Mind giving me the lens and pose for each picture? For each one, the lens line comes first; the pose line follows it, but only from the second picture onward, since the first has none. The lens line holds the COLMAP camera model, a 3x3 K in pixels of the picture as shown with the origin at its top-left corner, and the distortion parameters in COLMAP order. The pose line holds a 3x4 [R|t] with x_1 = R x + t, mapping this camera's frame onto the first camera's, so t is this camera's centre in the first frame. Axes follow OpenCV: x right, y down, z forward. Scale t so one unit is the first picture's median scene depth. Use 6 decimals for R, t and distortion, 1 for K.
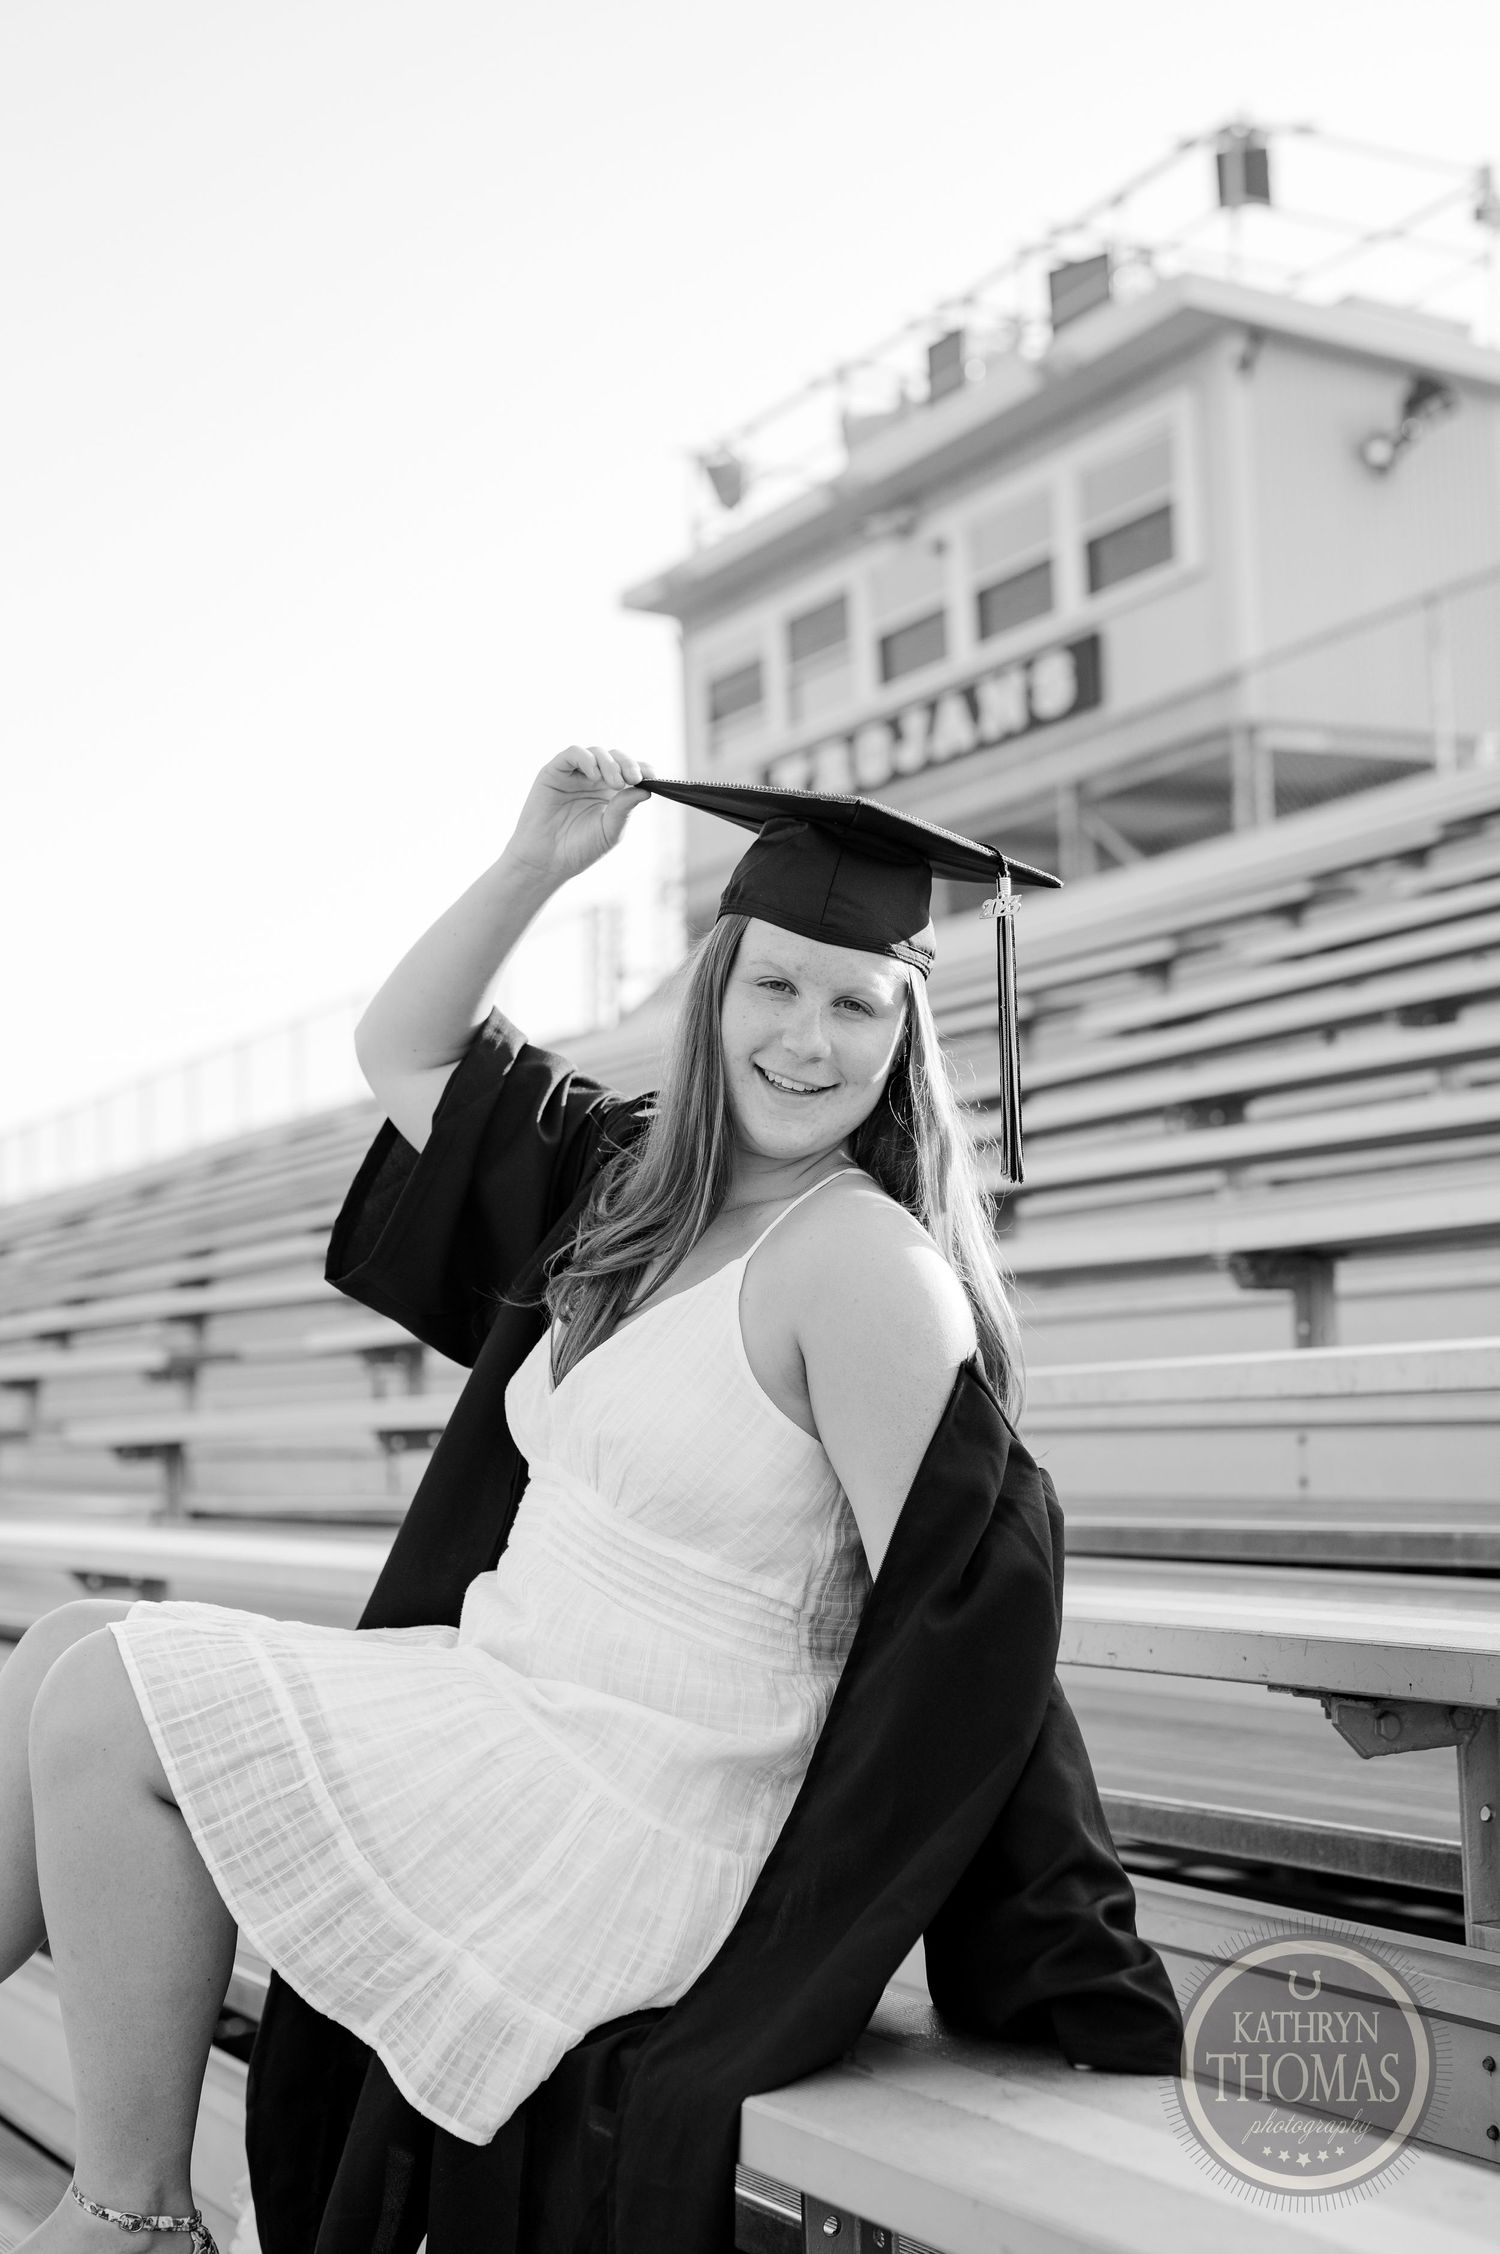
lens RADIAL K [[3178.0, 0, 750.0], [0, 3178.0, 1127.0], [0, 0, 1]] dist [0.000793, 0.117586]
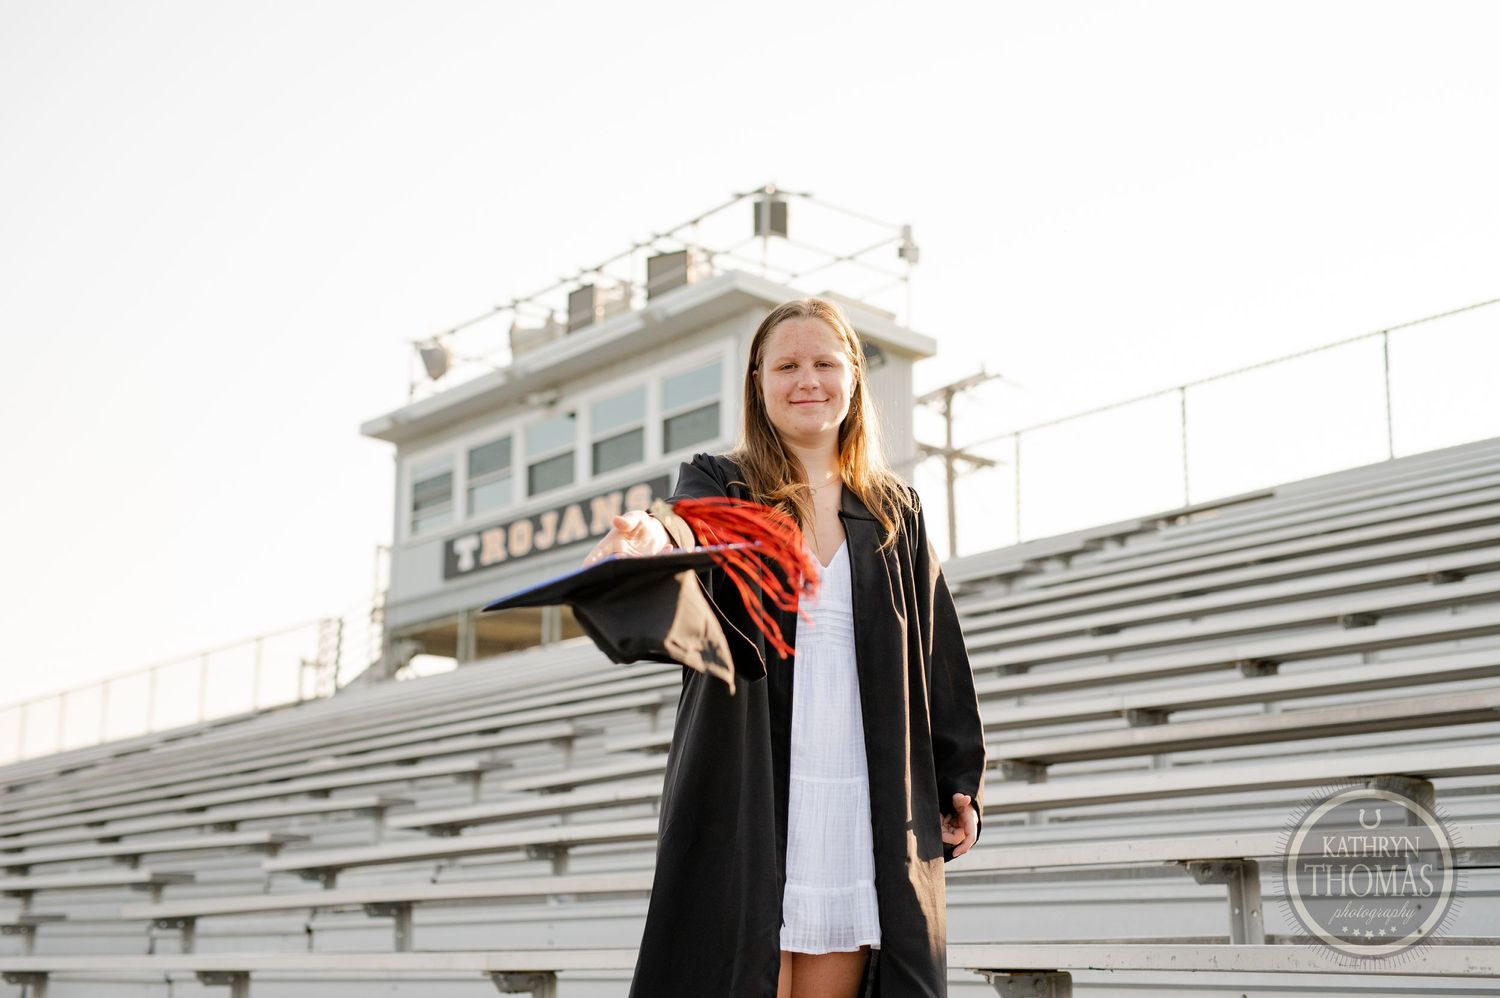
lens RADIAL K [[2114.9, 0, 750.0], [0, 2114.9, 499.0], [0, 0, 1]] dist [0.000793, 0.117586]
pose [[0.981612, 0.078072, 0.174190, -0.038613], [-0.053882, 0.988752, -0.139519, 0.007220], [-0.183124, 0.127568, 0.974778, -0.074598]]
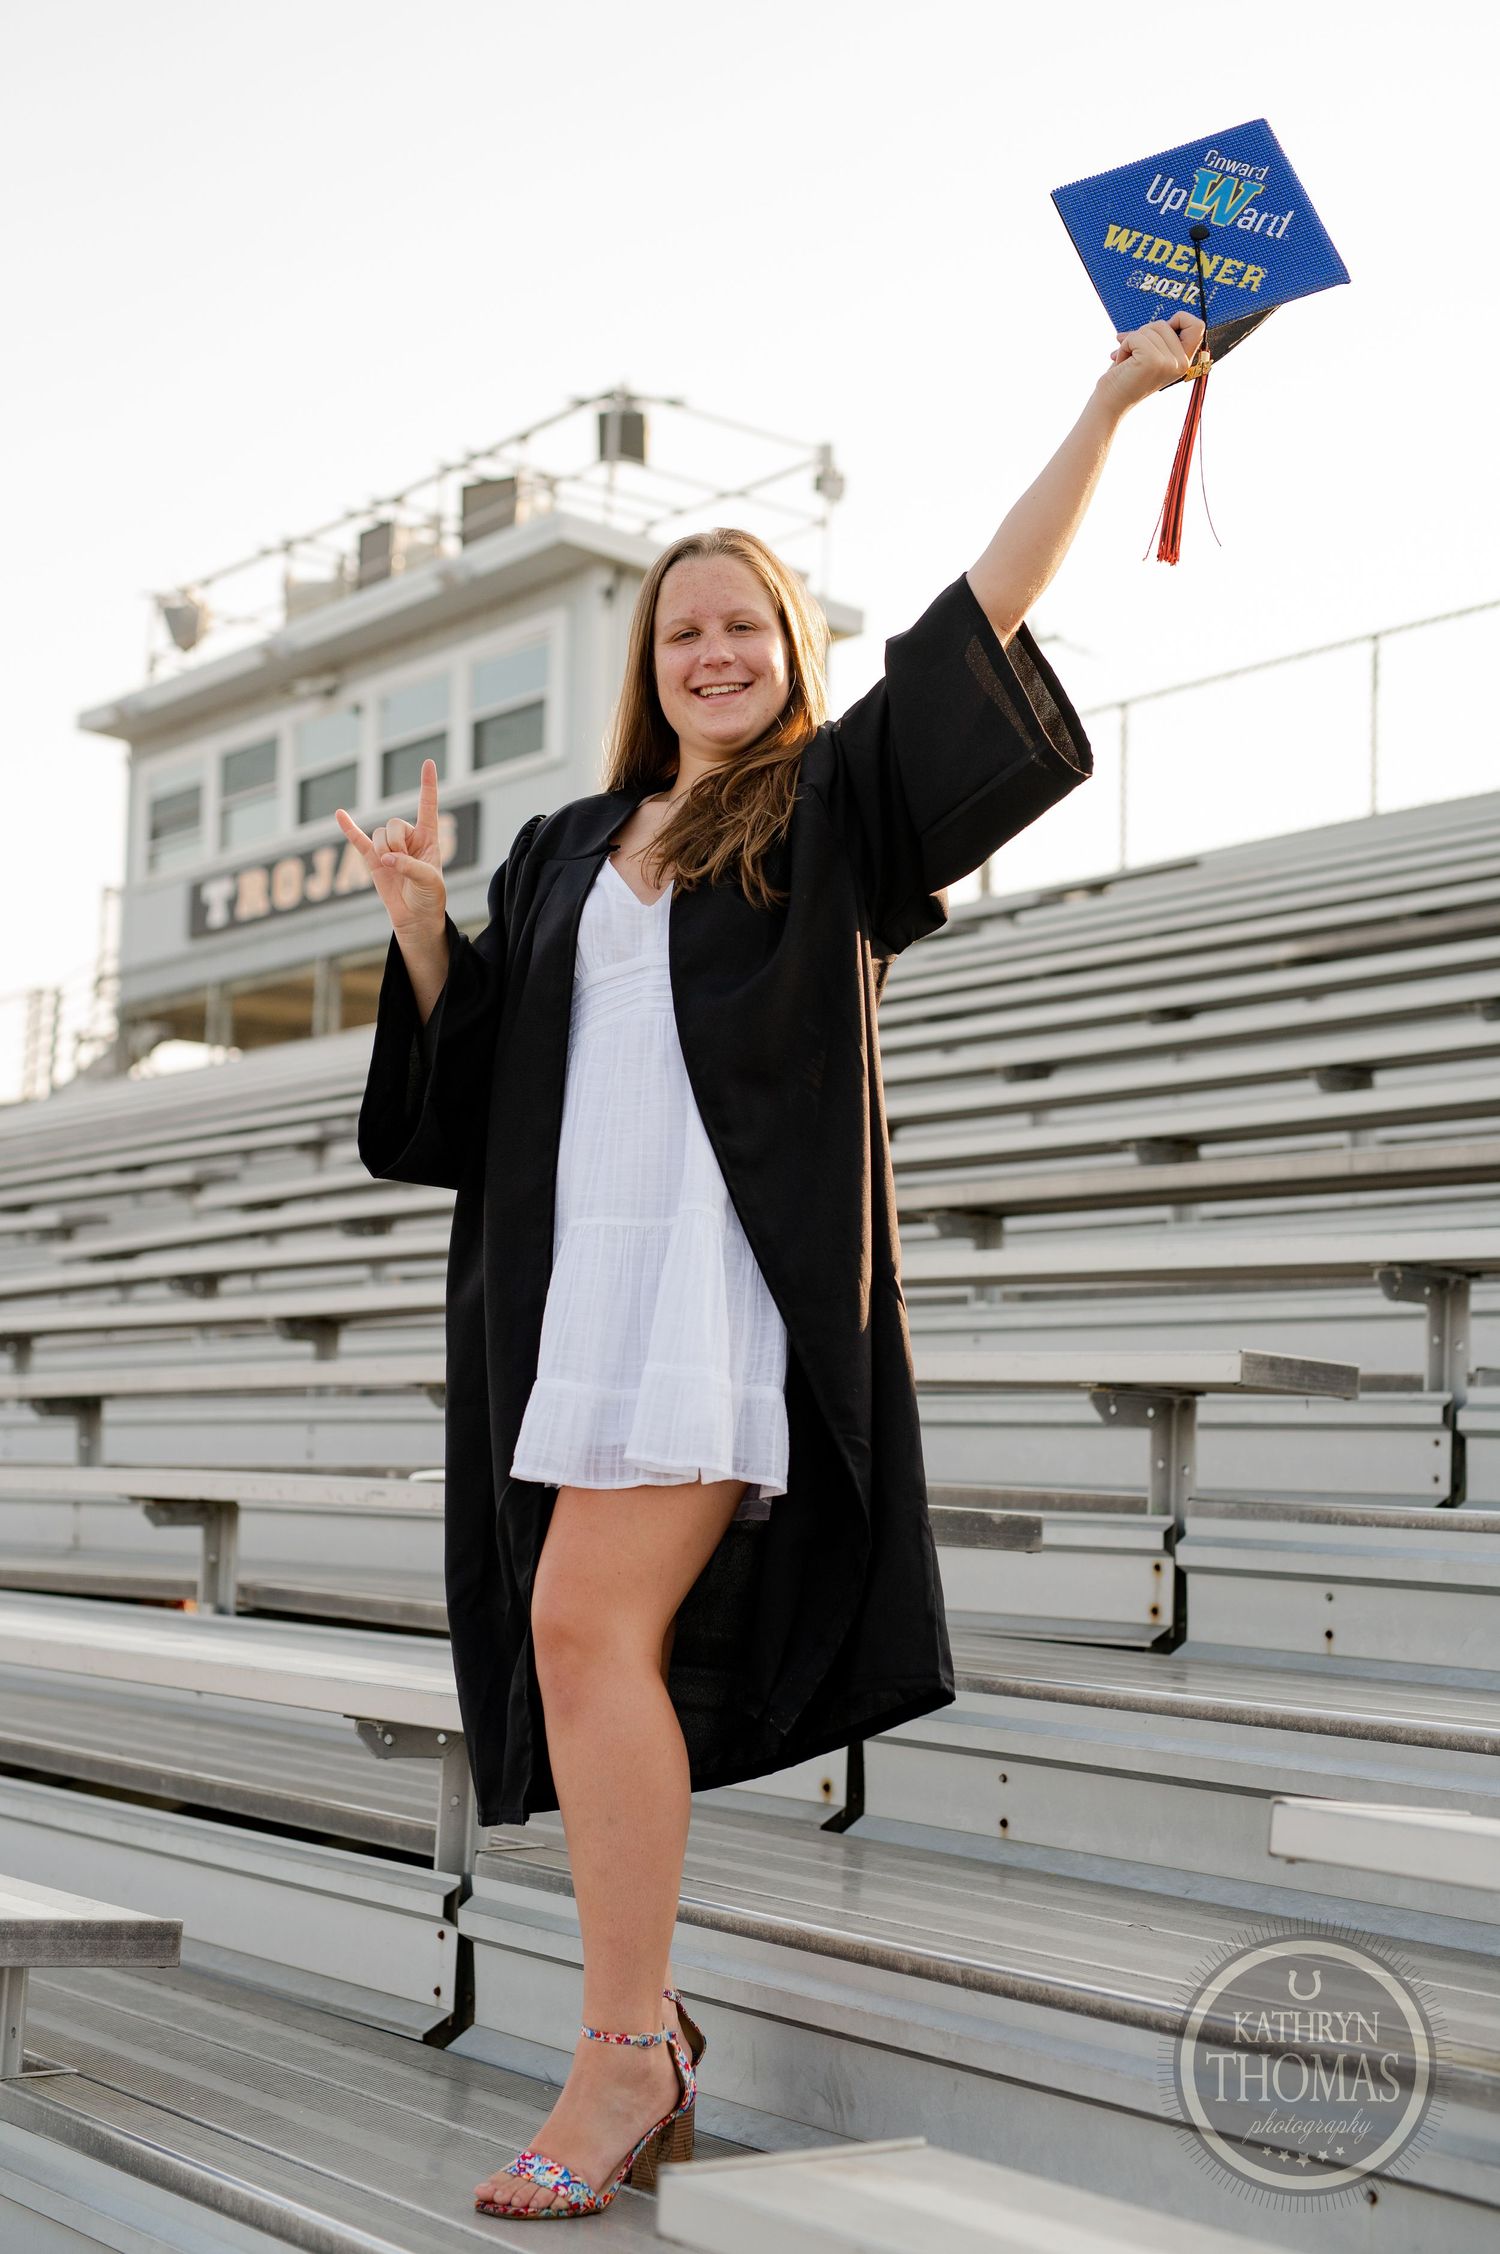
lens RADIAL K [[3195.1, 0, 750.0], [0, 3195.1, 1127.0], [0, 0, 1]] dist [0.004534, 0.017423]
pose [[0.984693, 0.072886, 0.158329, 0.029477], [-0.068836, 0.997149, -0.030923, -0.006244], [-0.160131, 0.019551, 0.986902, -0.173893]]
